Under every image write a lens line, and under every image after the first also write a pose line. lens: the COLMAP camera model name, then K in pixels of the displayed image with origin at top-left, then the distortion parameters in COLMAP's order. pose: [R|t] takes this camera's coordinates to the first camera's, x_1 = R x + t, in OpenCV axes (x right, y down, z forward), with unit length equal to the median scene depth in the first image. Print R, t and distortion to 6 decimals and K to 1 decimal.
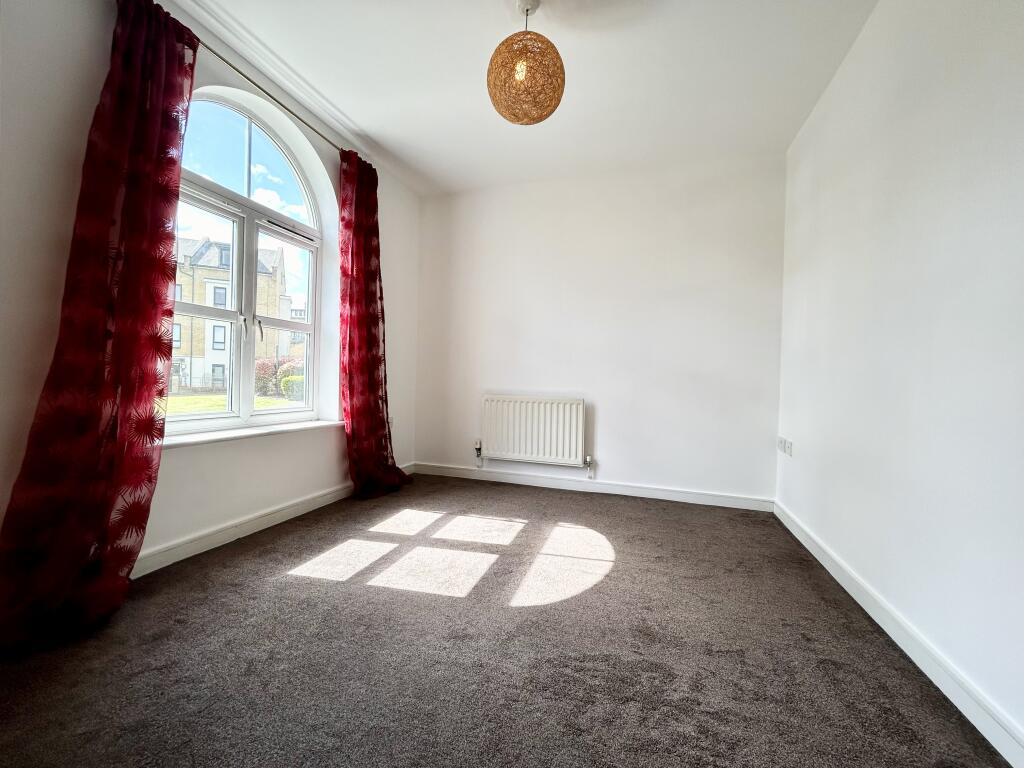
lens RADIAL K [[415.0, 0, 507.9], [0, 415.0, 384.9], [0, 0, 1]] dist [-0.001450, -0.000196]
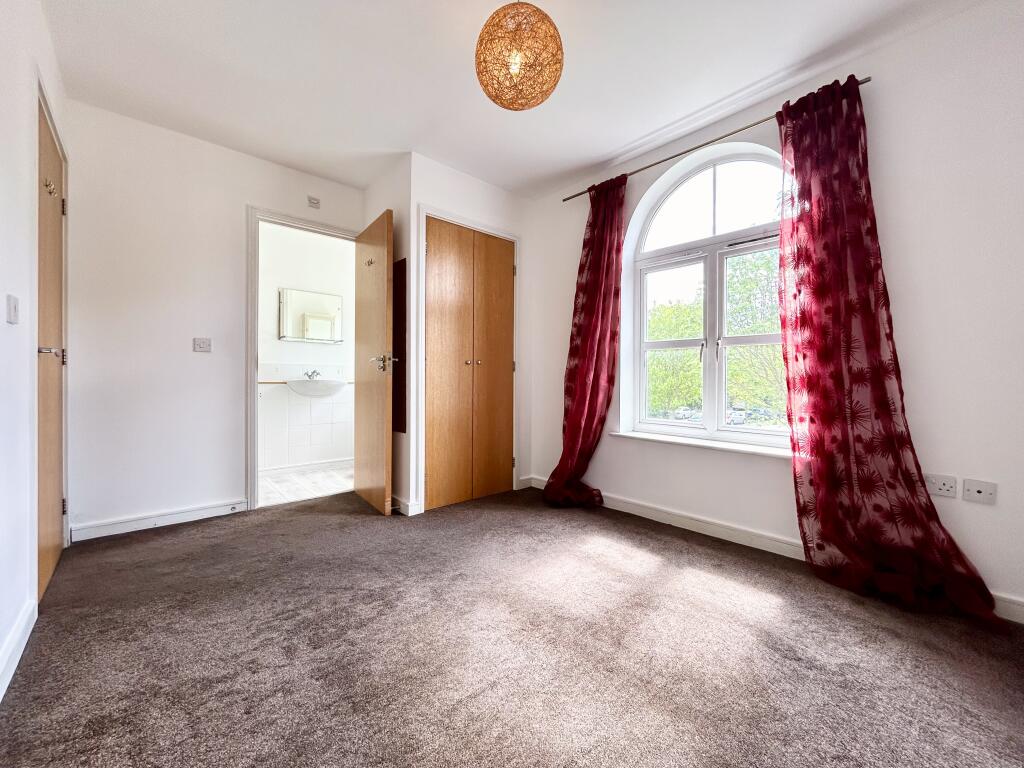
lens RADIAL K [[415.0, 0, 511.3], [0, 415.0, 380.6], [0, 0, 1]] dist [-0.001450, -0.000196]
pose [[-0.493607, -0.027873, -0.869238, 0.617654], [-0.034428, 0.999329, -0.012494, -0.023980], [0.869003, 0.023759, -0.494235, 1.096325]]
